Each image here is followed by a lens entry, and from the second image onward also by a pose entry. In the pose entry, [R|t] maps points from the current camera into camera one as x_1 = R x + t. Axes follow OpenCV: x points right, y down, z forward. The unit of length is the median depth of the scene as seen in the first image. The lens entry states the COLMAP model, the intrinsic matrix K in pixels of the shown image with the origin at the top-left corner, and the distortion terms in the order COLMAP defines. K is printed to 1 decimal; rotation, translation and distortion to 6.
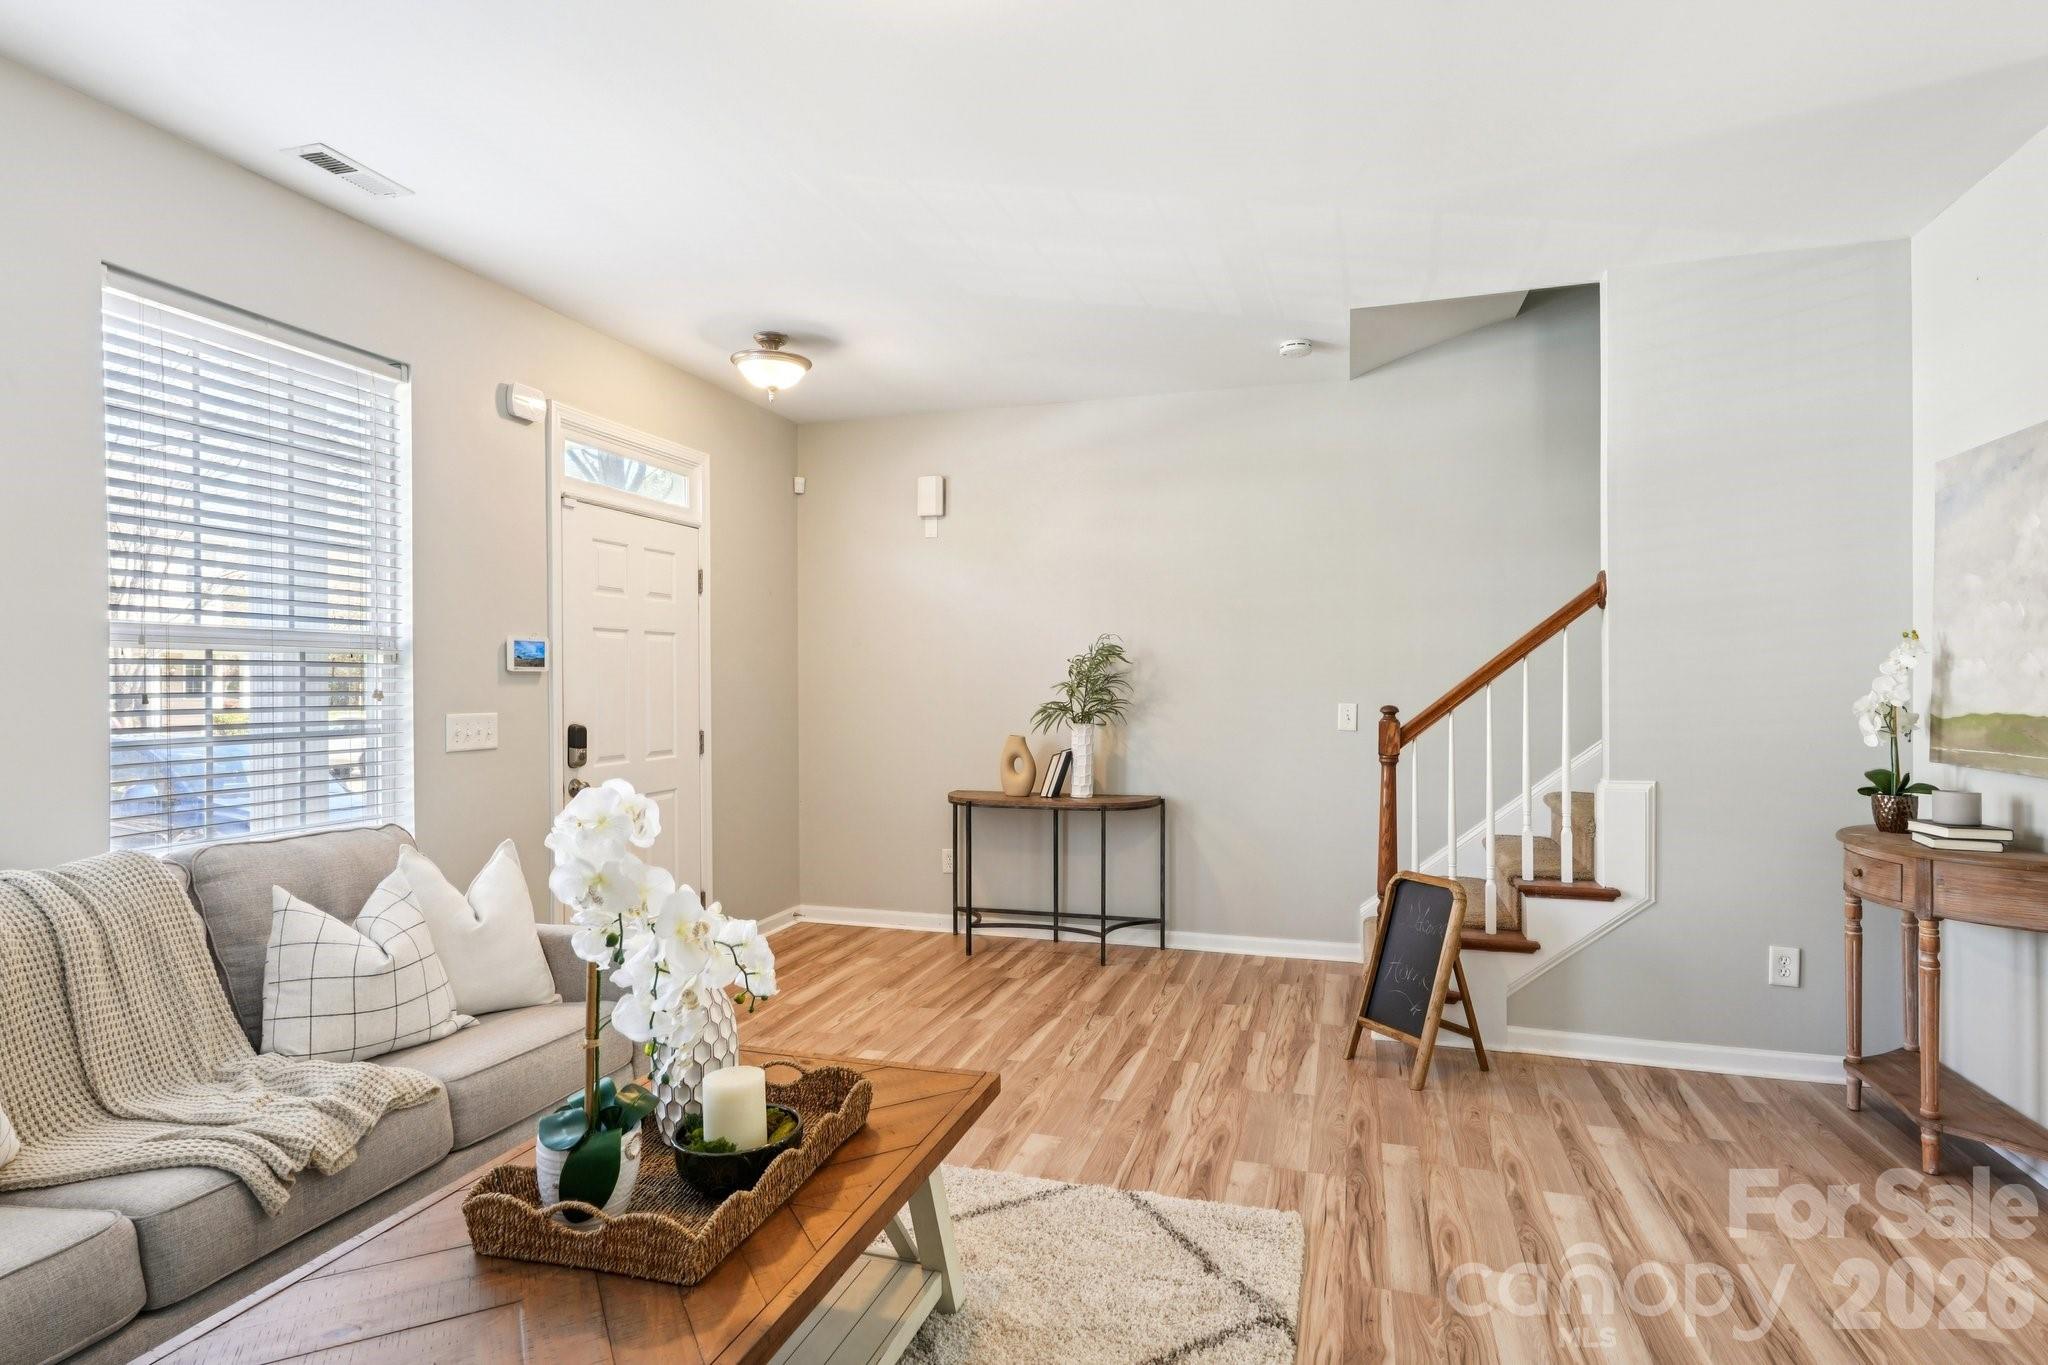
lens RADIAL K [[1054.2, 0, 1013.7], [0, 1054.2, 687.6], [0, 0, 1]] dist [0.000127, 0.000317]
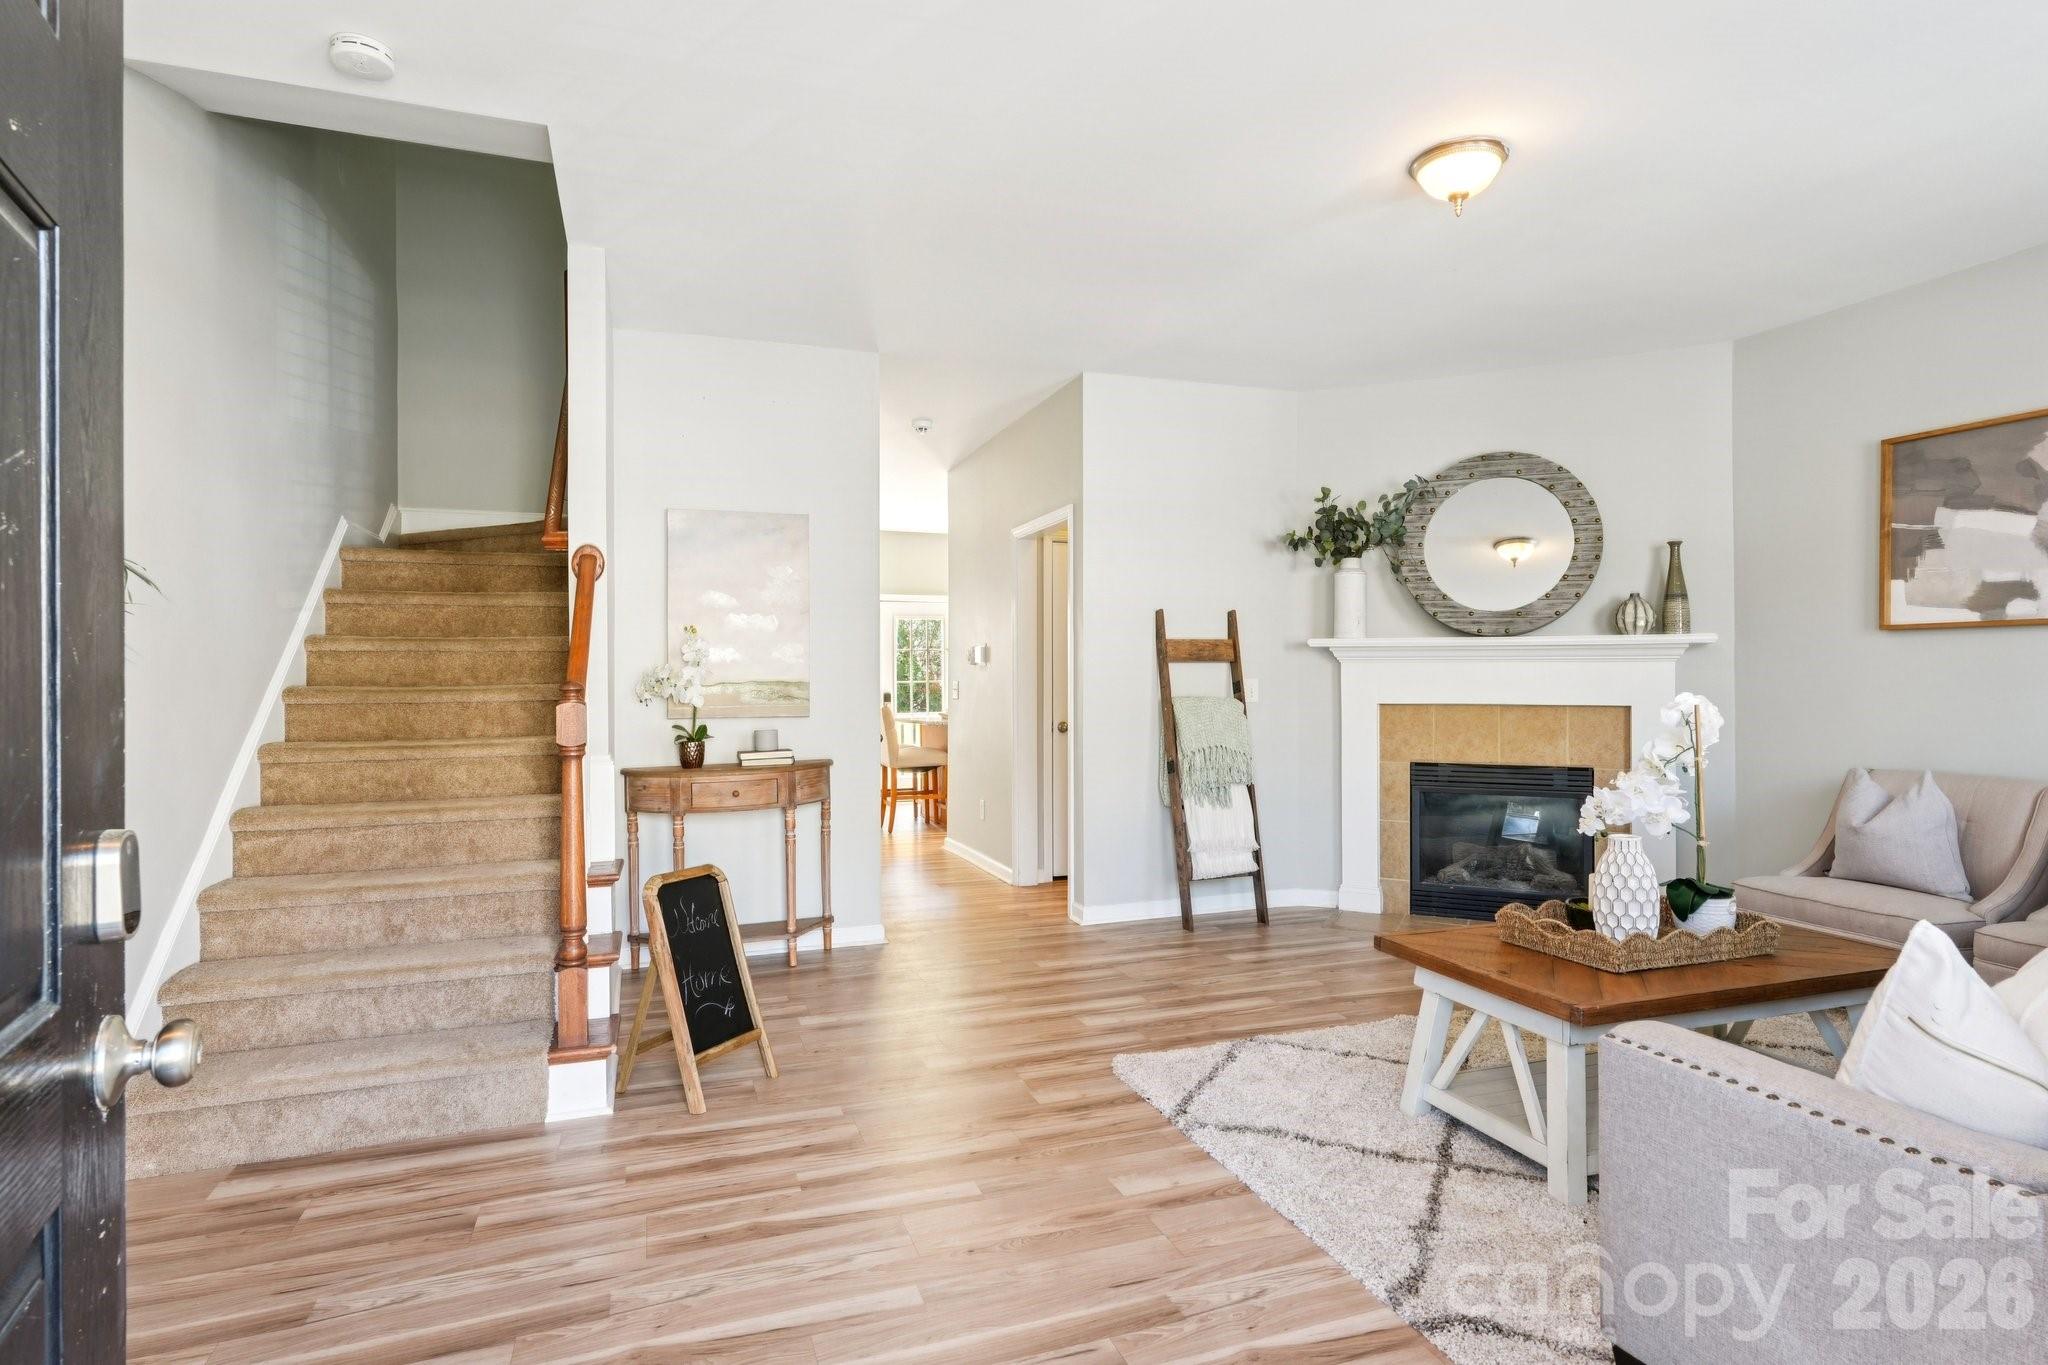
lens RADIAL K [[1054.2, 0, 1013.7], [0, 1054.2, 687.6], [0, 0, 1]] dist [0.000127, 0.000317]
pose [[-0.600057, 0.000071, 0.799957, -0.488277], [0.008905, 0.999939, 0.006591, 0.022766], [-0.799907, 0.011079, -0.600021, 1.318754]]
